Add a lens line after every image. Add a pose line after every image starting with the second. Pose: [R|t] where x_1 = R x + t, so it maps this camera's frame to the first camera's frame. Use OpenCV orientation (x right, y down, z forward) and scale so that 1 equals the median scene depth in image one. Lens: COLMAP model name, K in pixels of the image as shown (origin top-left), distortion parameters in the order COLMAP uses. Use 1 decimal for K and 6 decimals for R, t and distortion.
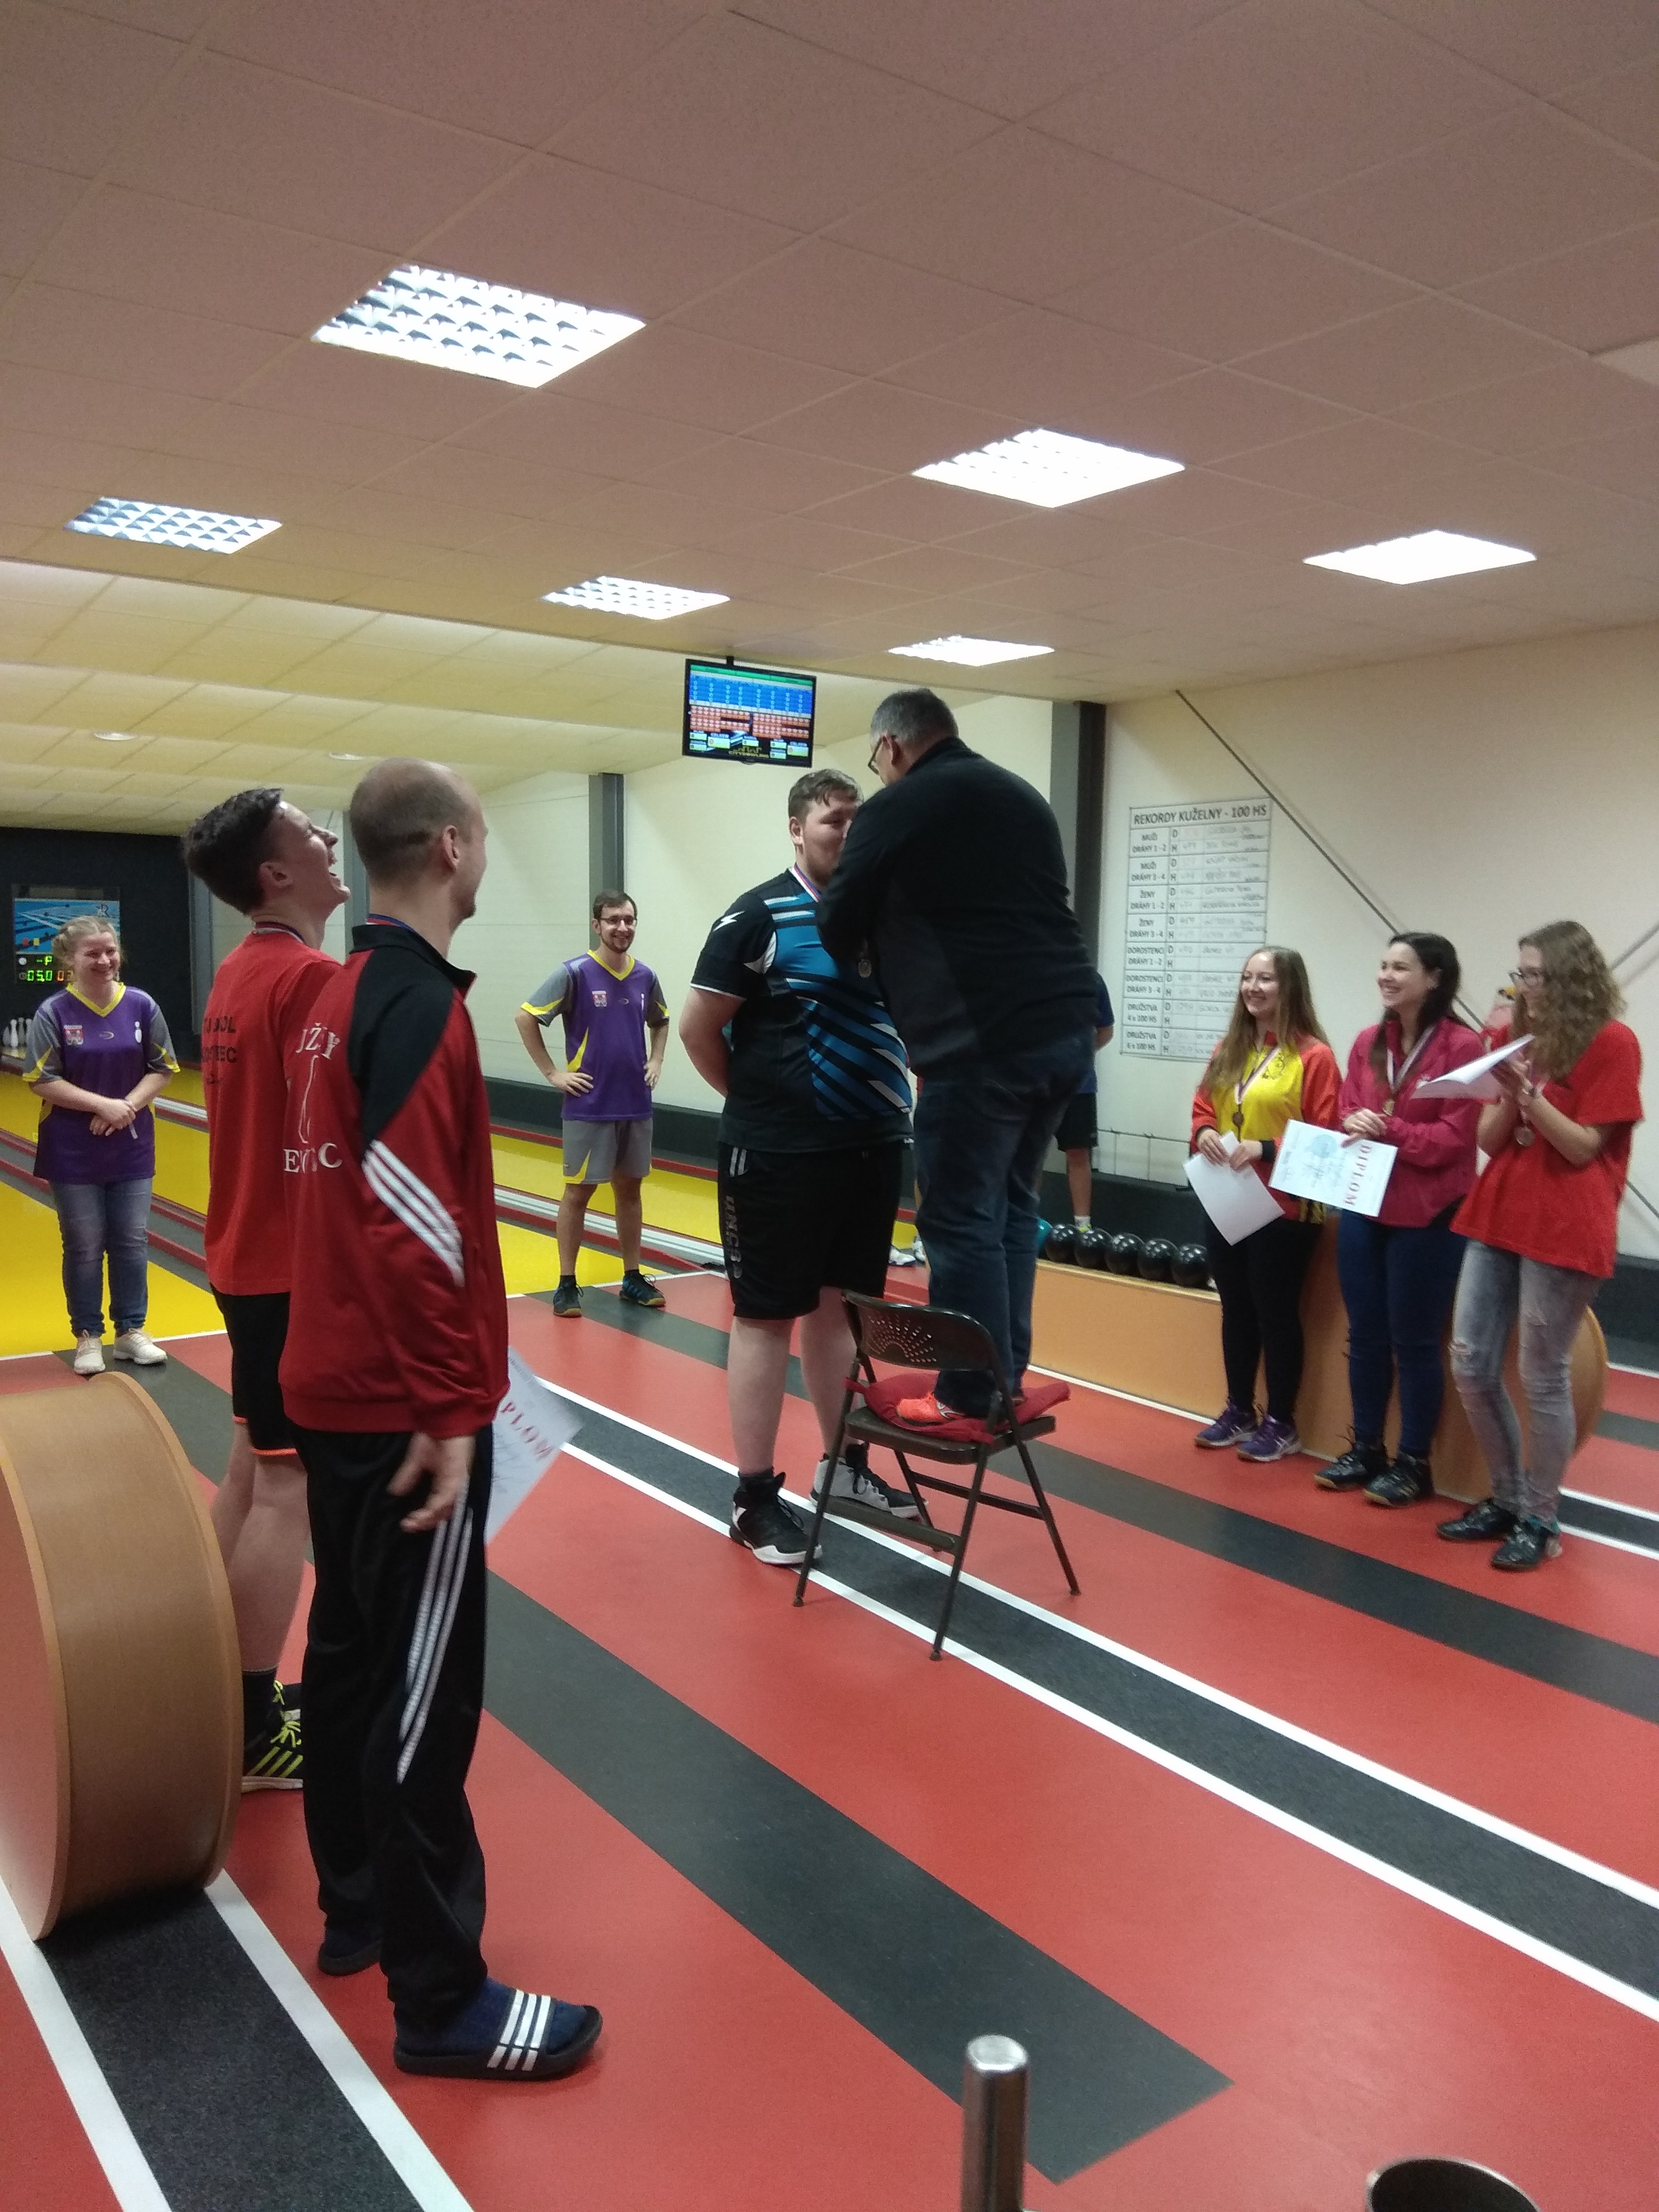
lens RADIAL K [[1730.6, 0, 823.1], [0, 1730.6, 1106.6], [0, 0, 1]] dist [0.132741, -0.190158]
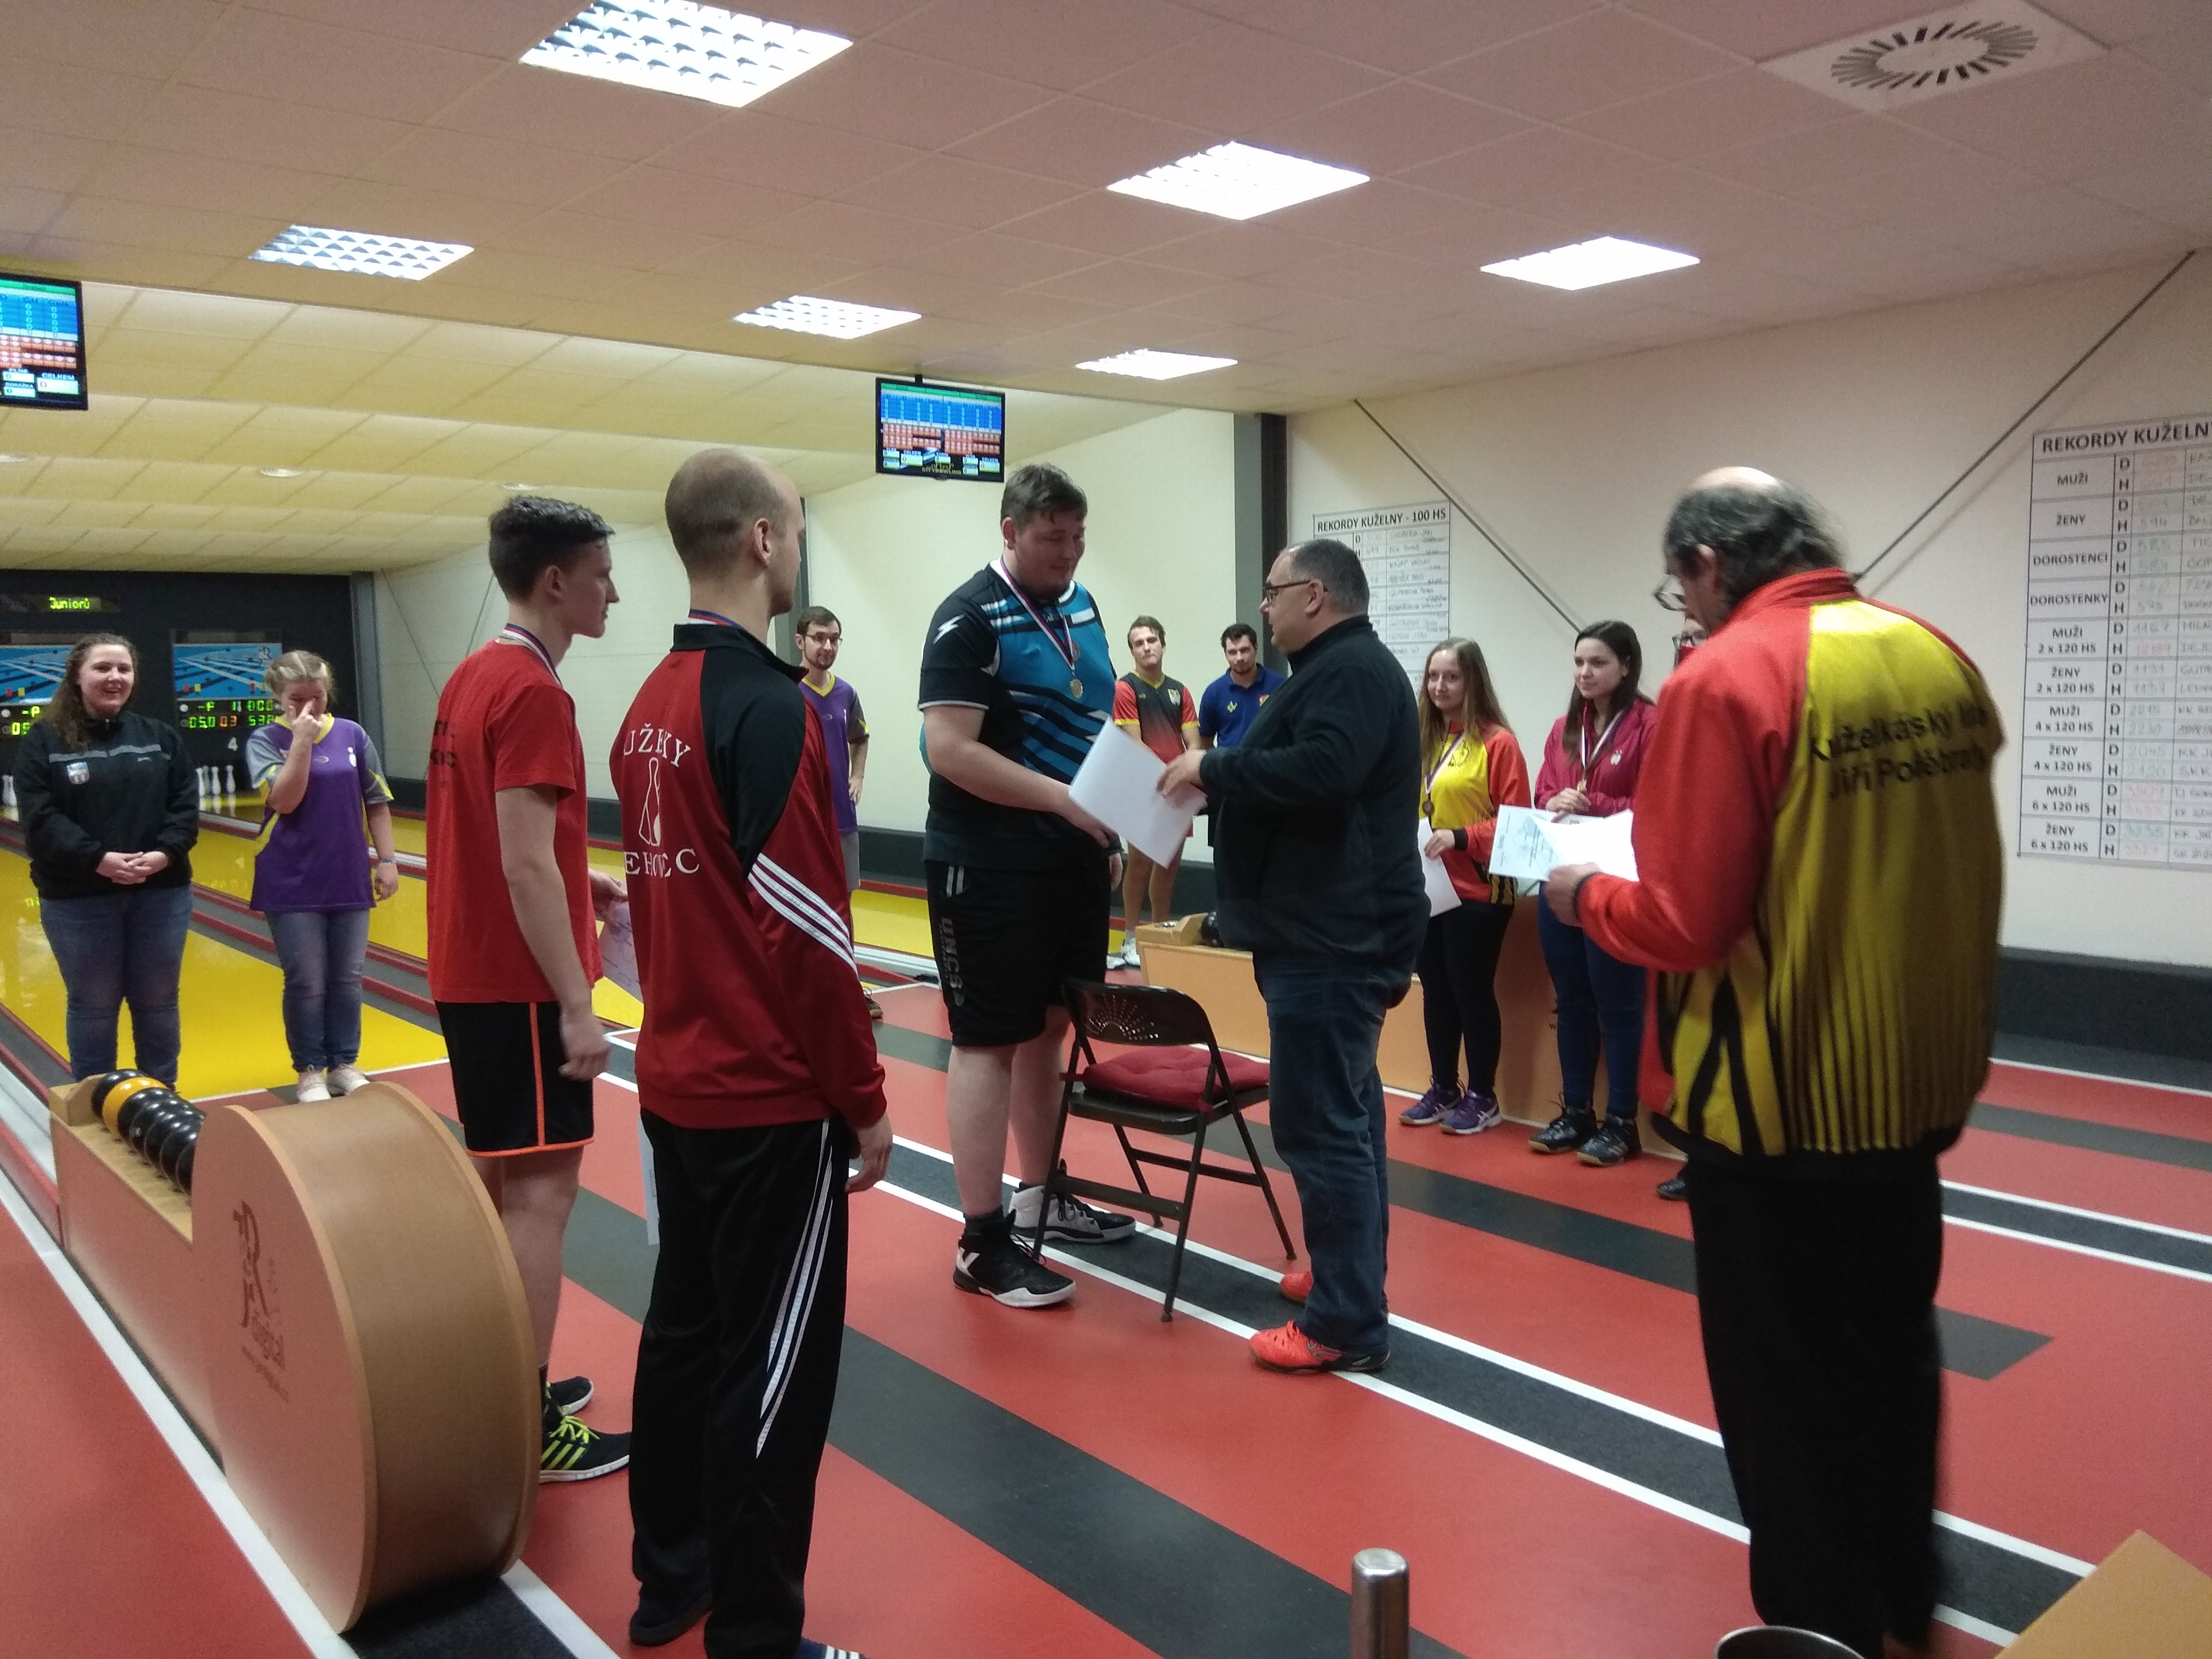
lens RADIAL K [[1720.9, 0, 1113.0], [0, 1720.9, 829.3], [0, 0, 1]] dist [0.126050, -0.179844]
pose [[0.997423, -0.038250, 0.060702, -0.012556], [0.038122, 0.999268, 0.003257, 0.006196], [-0.060782, -0.000935, 0.998151, -0.010645]]
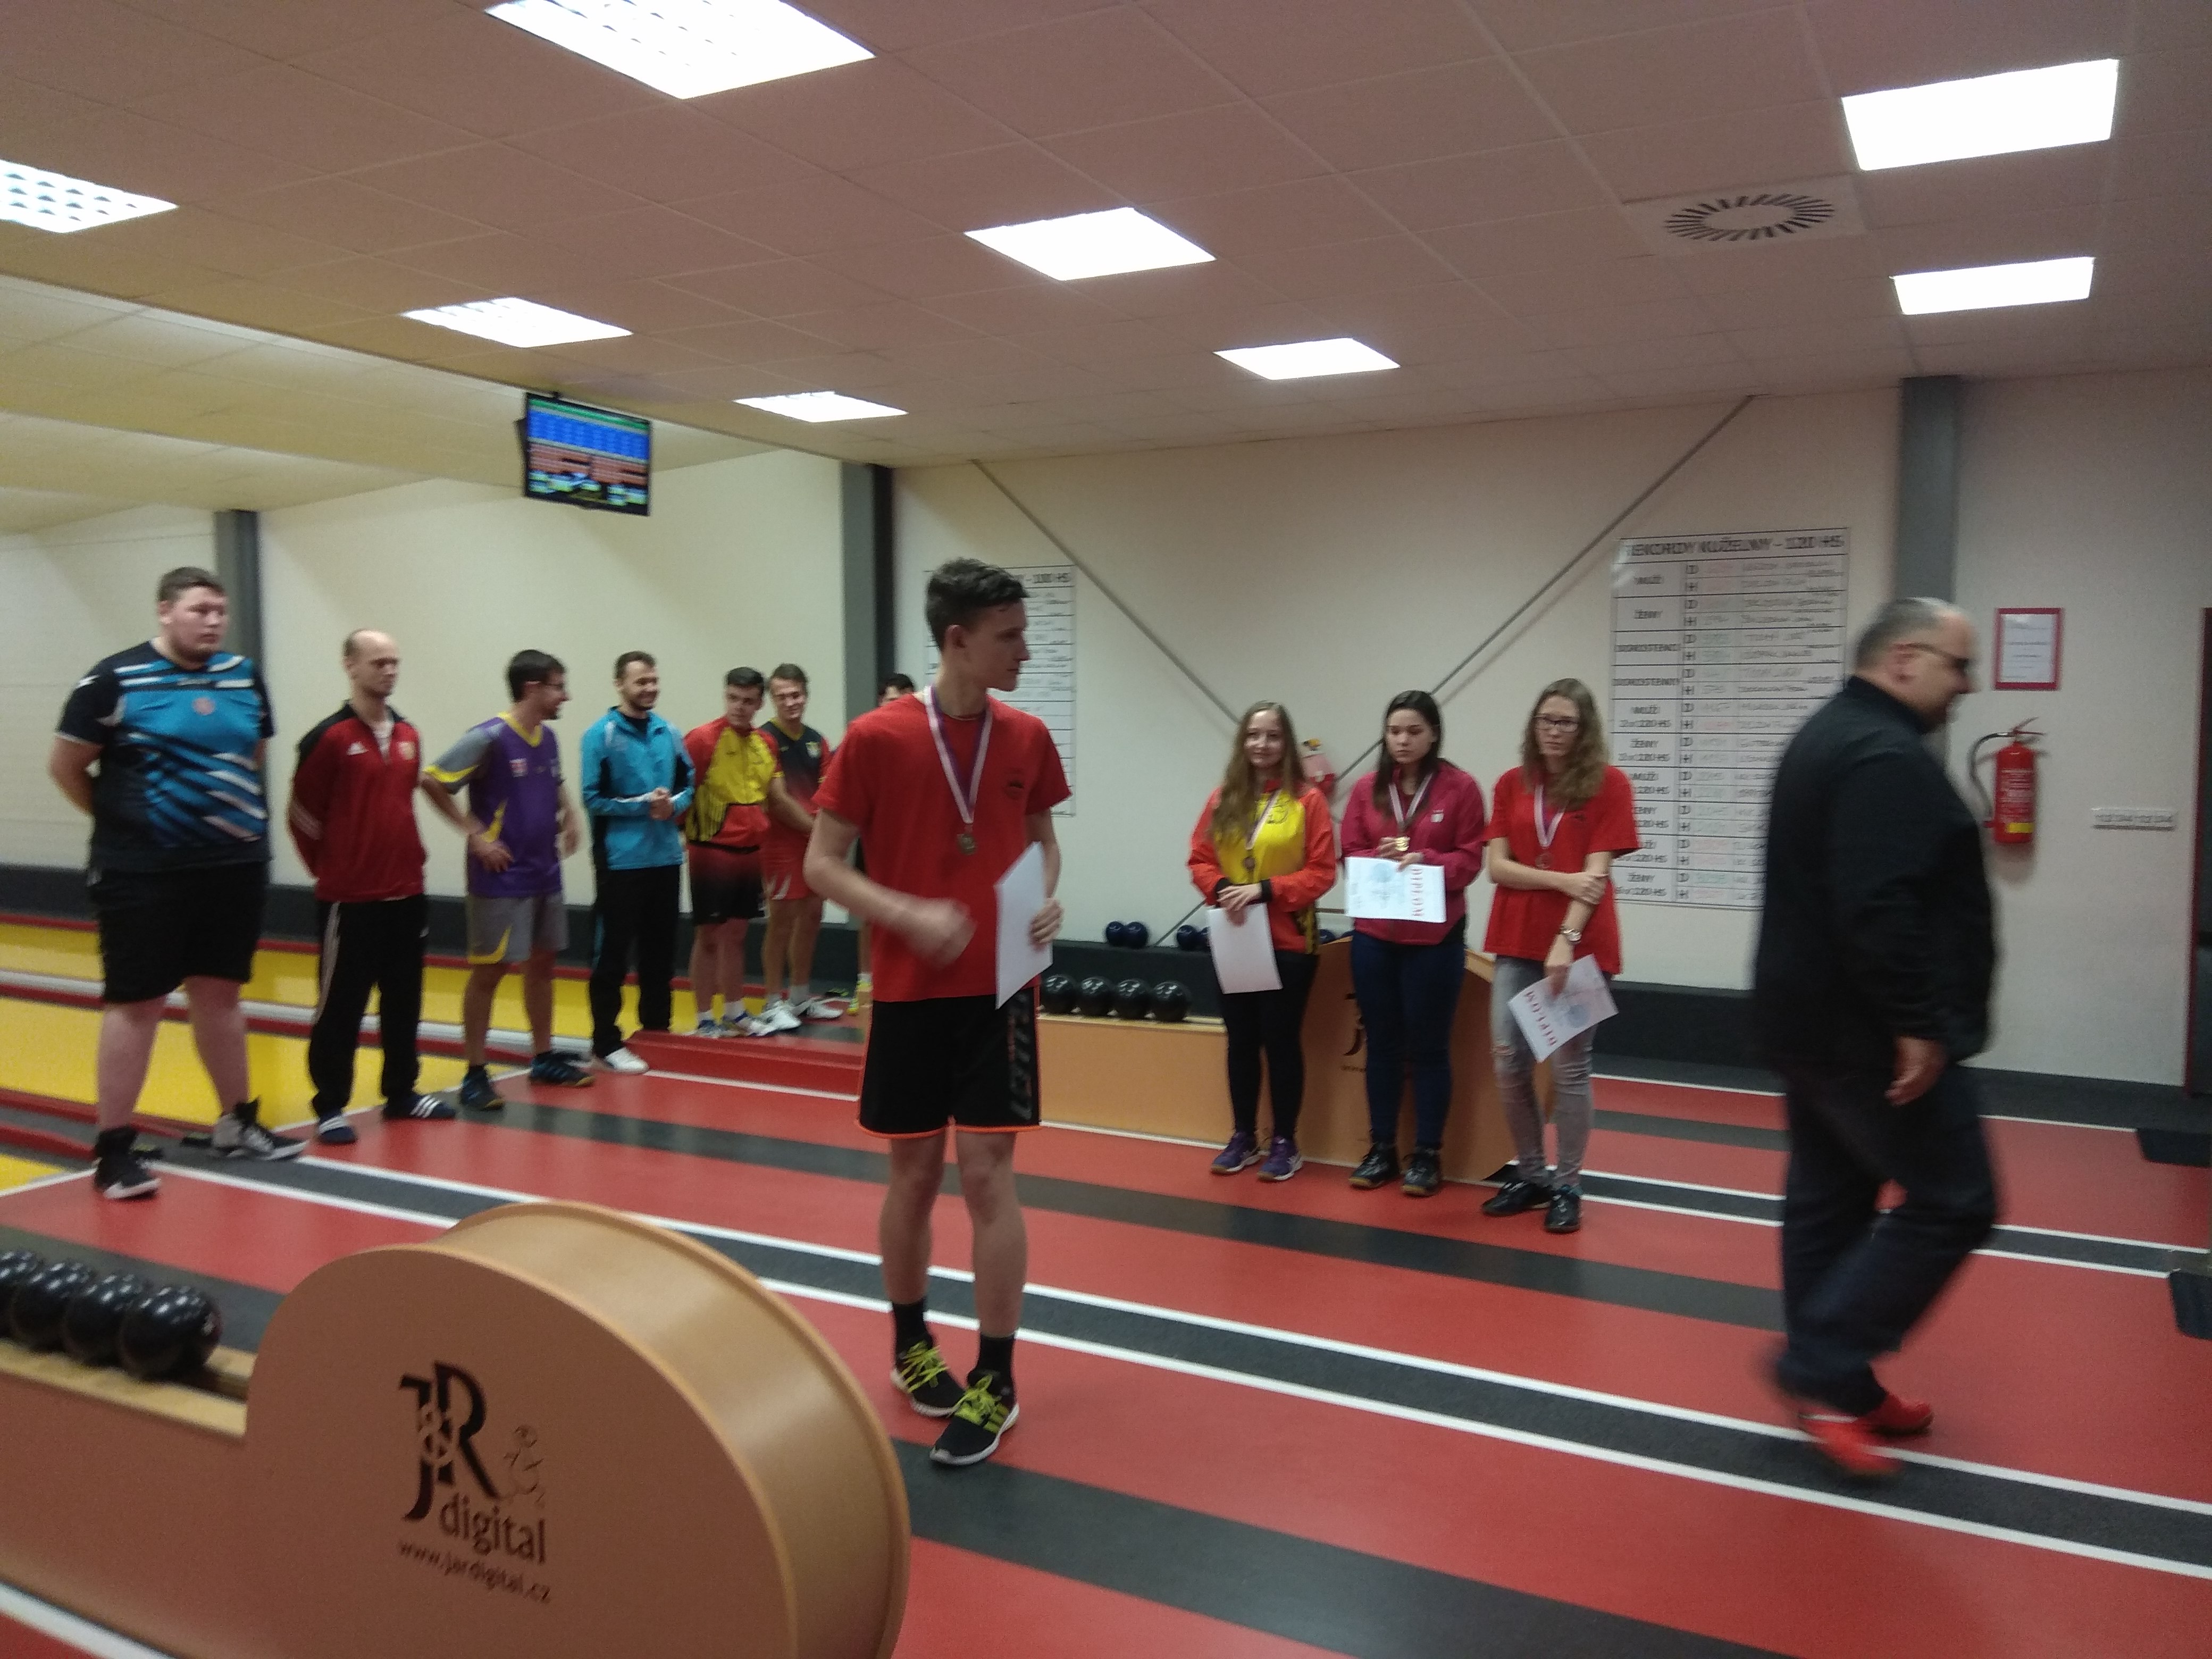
lens RADIAL K [[1720.9, 0, 1113.0], [0, 1720.9, 829.3], [0, 0, 1]] dist [0.126050, -0.179844]
pose [[0.901958, -0.036763, 0.430257, -0.199002], [0.046398, 0.998852, -0.011921, -0.003052], [-0.429324, 0.030715, 0.902628, 0.049086]]
